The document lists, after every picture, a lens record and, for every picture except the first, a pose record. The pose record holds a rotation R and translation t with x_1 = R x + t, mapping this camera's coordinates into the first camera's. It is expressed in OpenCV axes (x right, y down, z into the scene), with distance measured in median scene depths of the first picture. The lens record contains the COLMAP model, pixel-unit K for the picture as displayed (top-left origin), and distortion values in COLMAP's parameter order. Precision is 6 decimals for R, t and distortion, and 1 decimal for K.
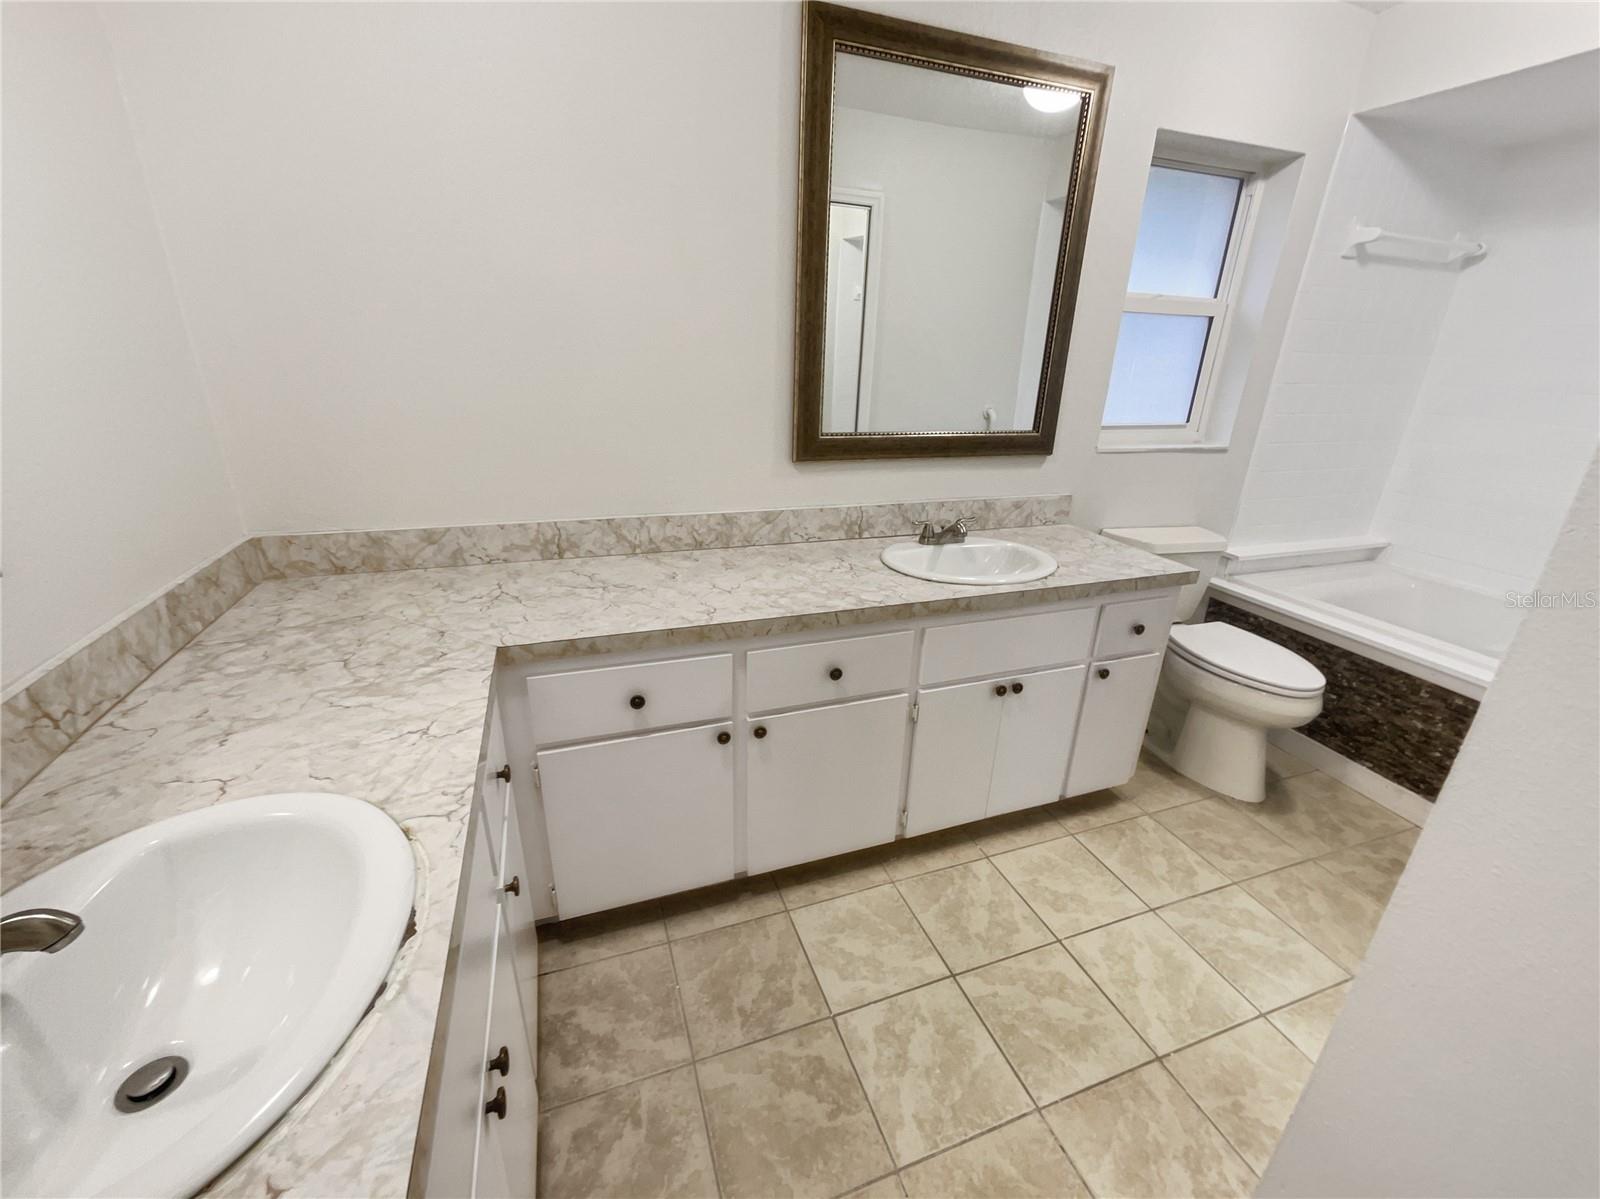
lens RADIAL K [[644.2, 0, 802.6], [0, 644.2, 595.9], [0, 0, 1]] dist [0.008152, 0.006922]
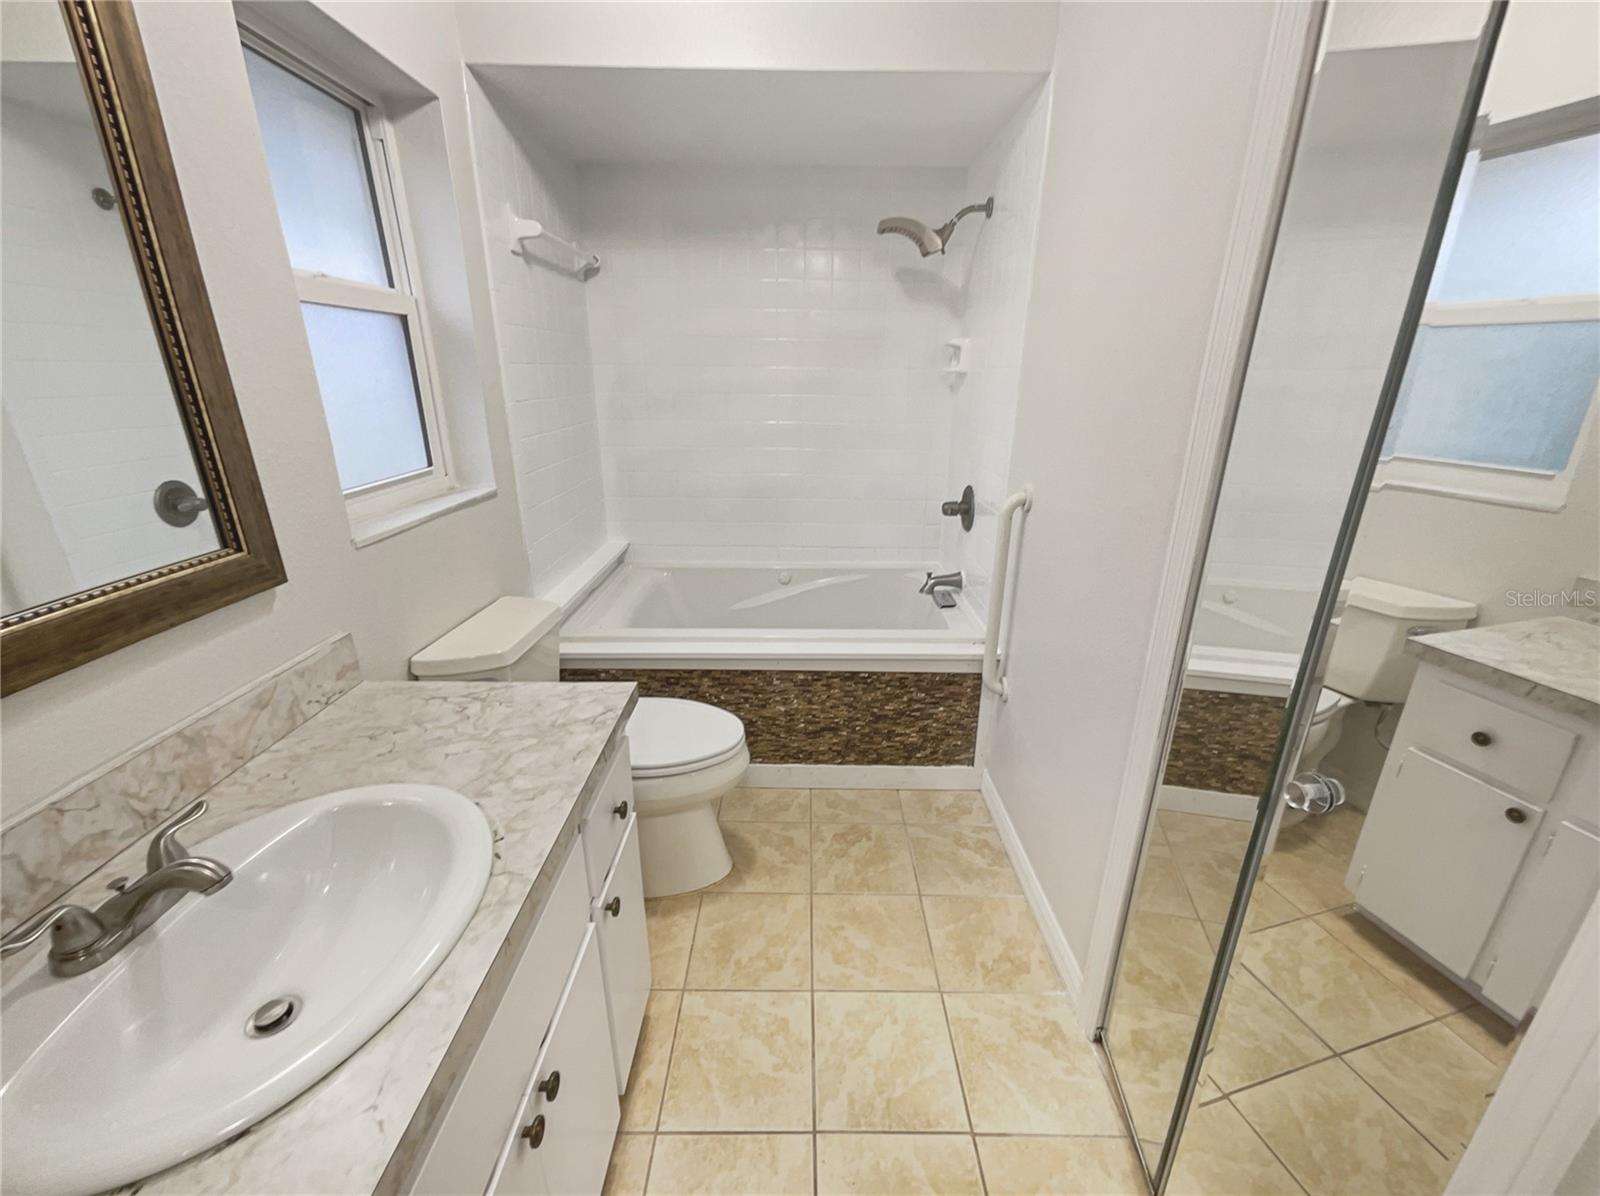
lens RADIAL K [[651.9, 0, 800.0], [0, 651.9, 598.0], [0, 0, 1]] dist [0.000346, 0.000250]
pose [[0.343084, -0.345603, 0.873414, 0.080064], [0.348639, 0.910282, 0.223243, -0.182455], [-0.872206, 0.227915, 0.432794, 0.441624]]
